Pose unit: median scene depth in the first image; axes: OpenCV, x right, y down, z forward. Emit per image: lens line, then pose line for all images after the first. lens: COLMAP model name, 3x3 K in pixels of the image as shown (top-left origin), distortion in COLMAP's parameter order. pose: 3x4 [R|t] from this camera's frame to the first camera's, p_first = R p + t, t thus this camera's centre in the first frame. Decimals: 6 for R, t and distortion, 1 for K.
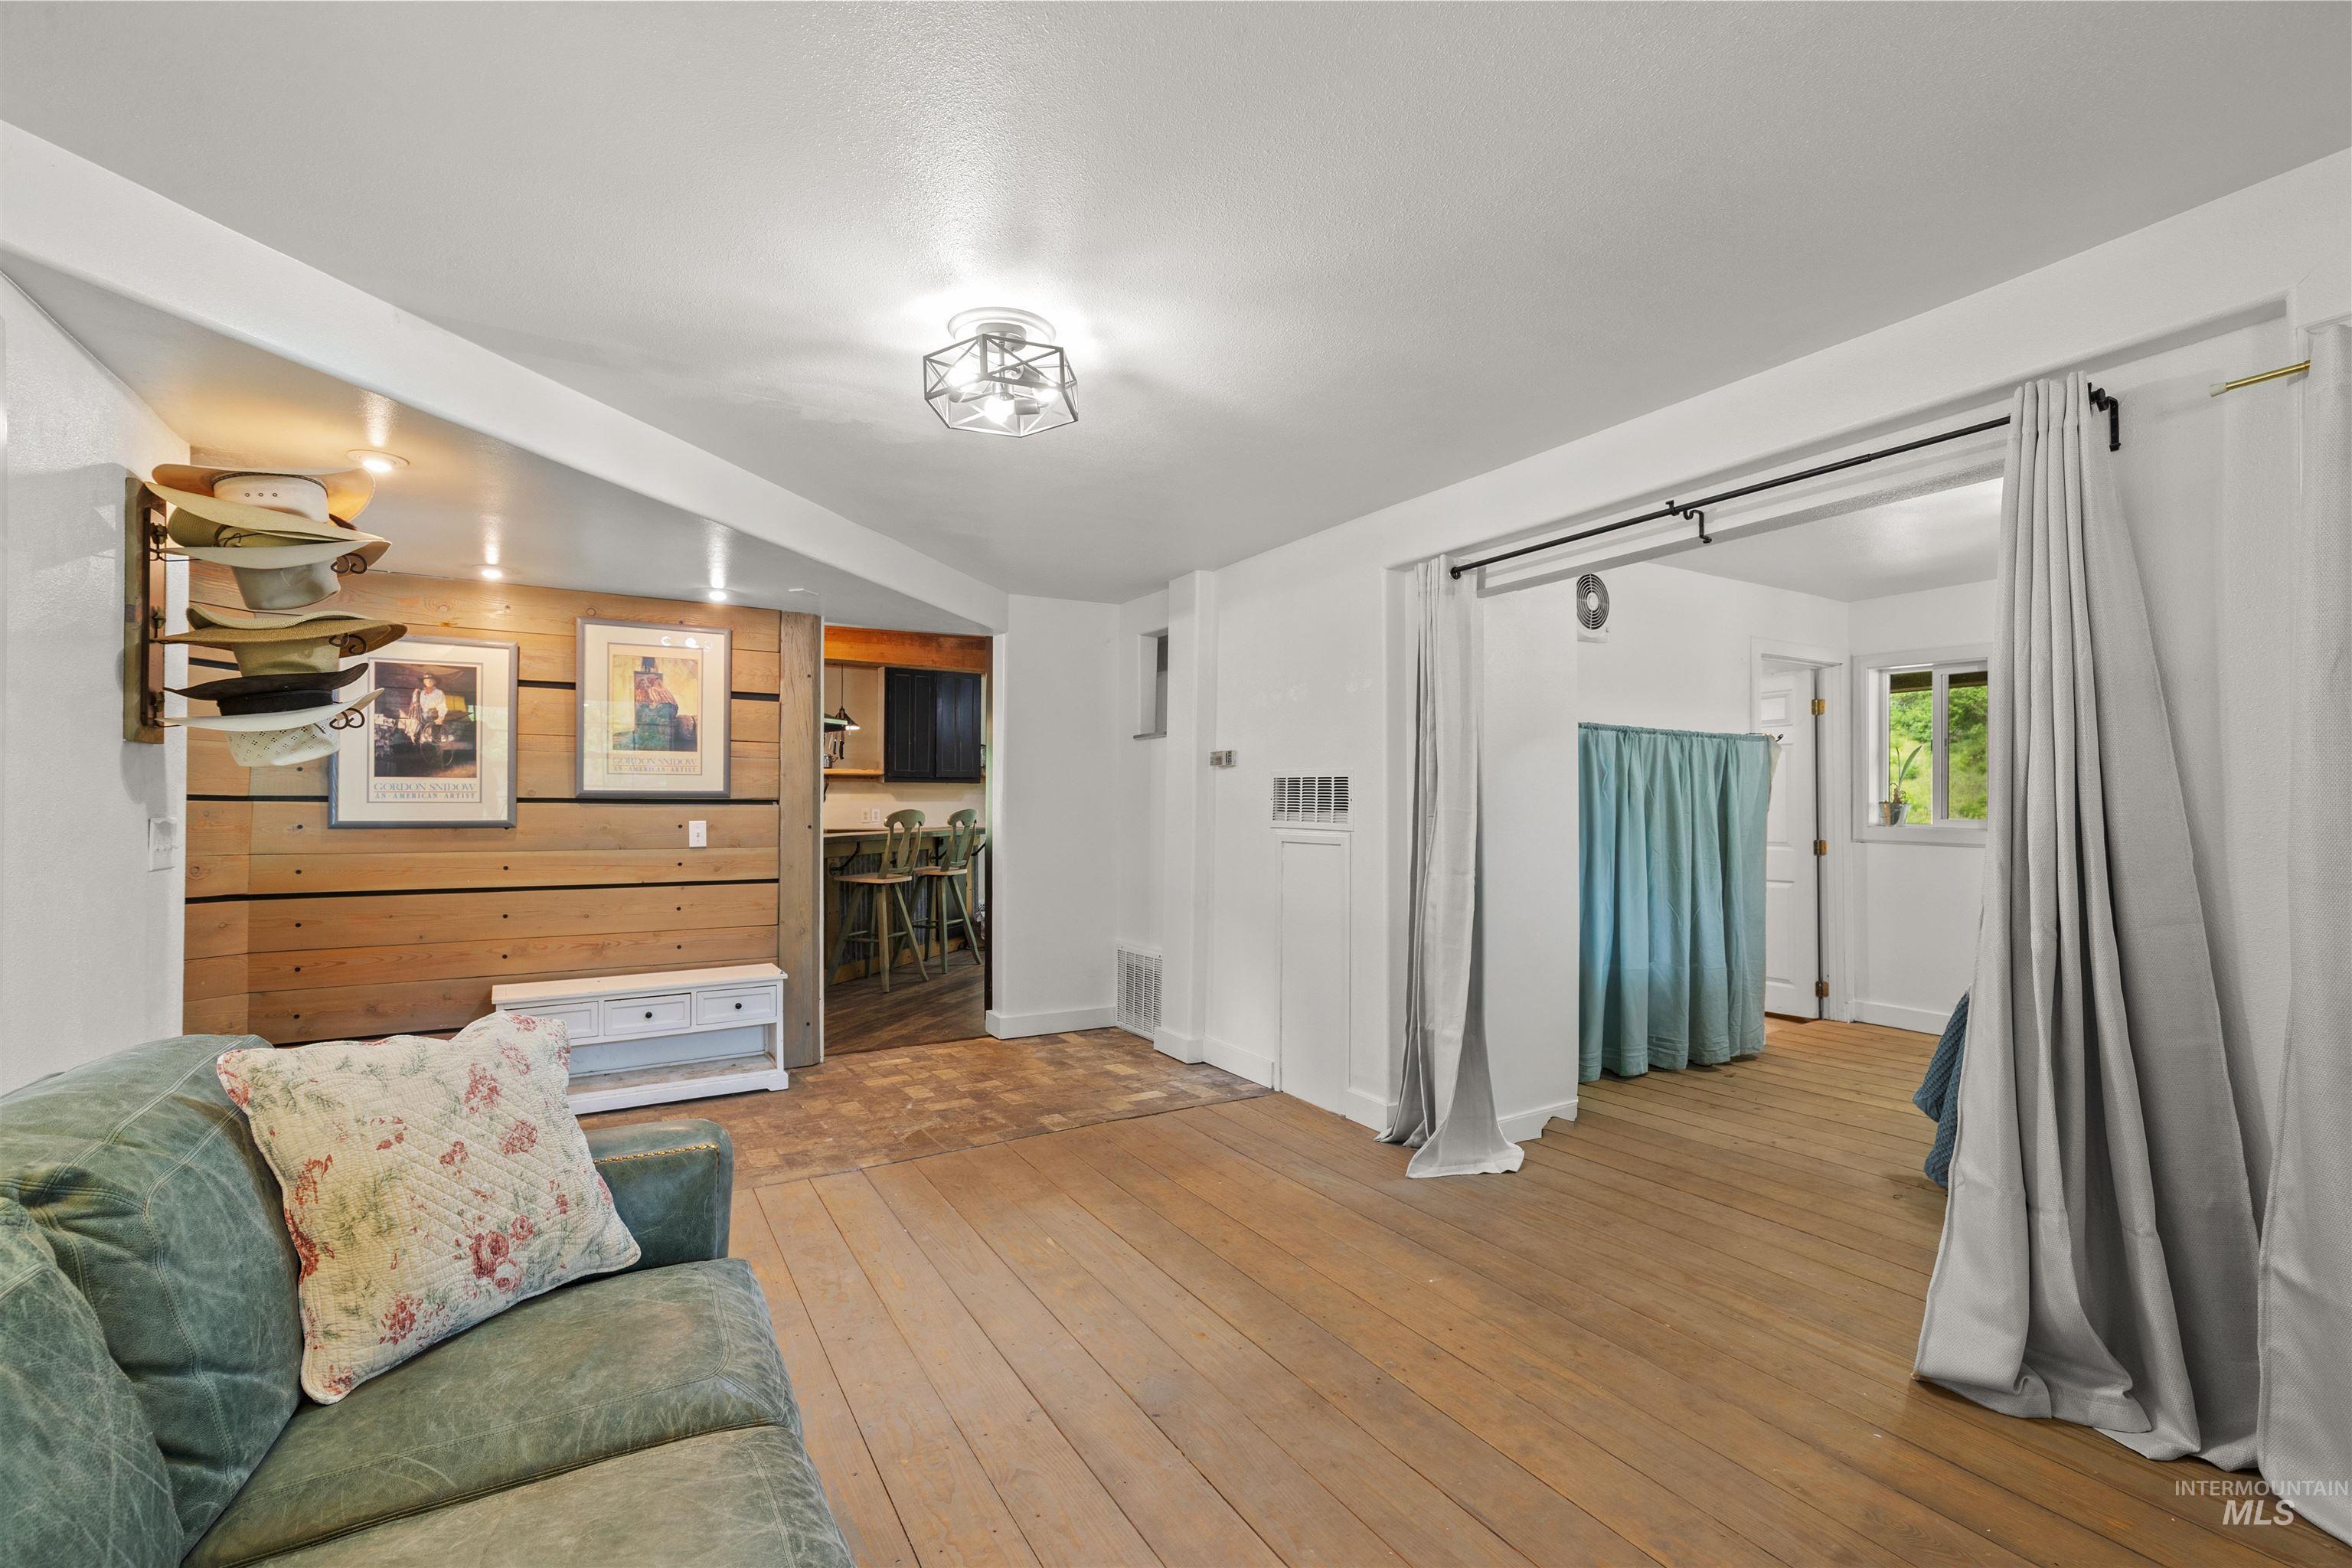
lens RADIAL K [[1068.5, 0, 1199.4], [0, 1068.5, 793.5], [0, 0, 1]] dist [-0.002542, 0.000429]
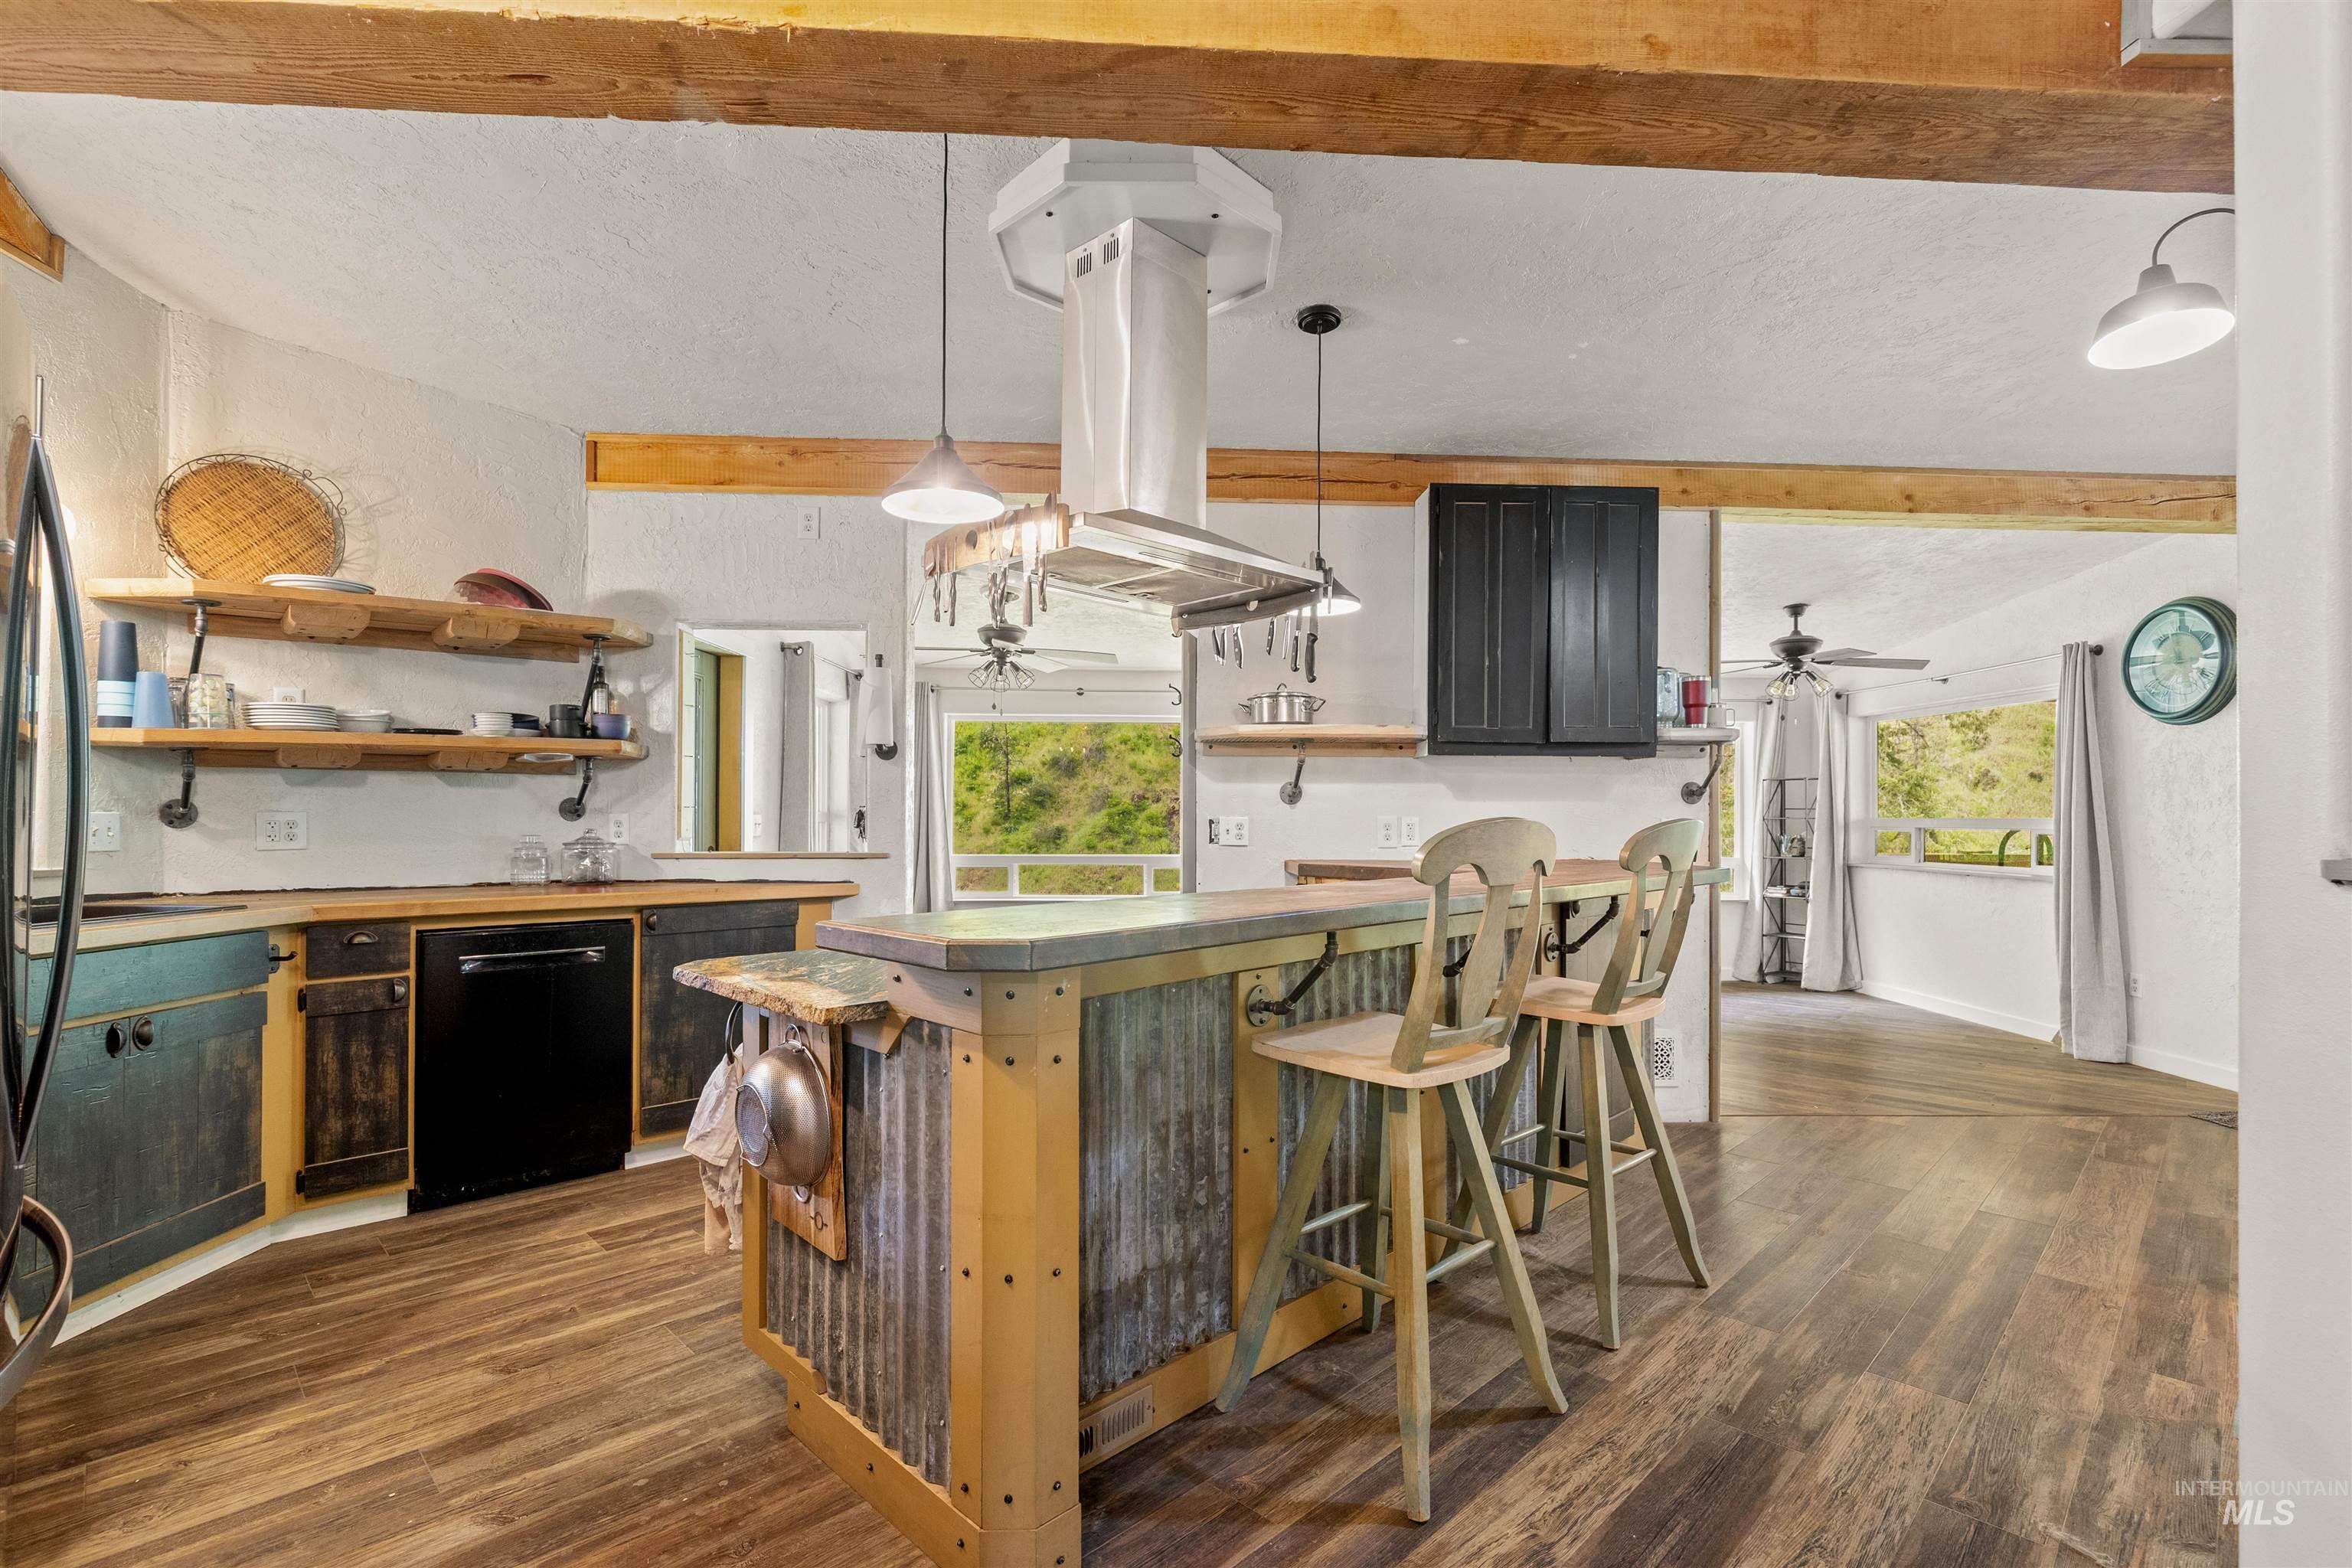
lens RADIAL K [[1066.0, 0, 1166.8], [0, 1066.0, 811.0], [0, 0, 1]] dist [-0.001487, 0.000008]
pose [[0.859135, -0.001405, -0.511747, -0.190328], [0.006373, 0.999948, 0.007954, 0.008665], [0.511709, -0.010095, 0.859099, 0.664573]]
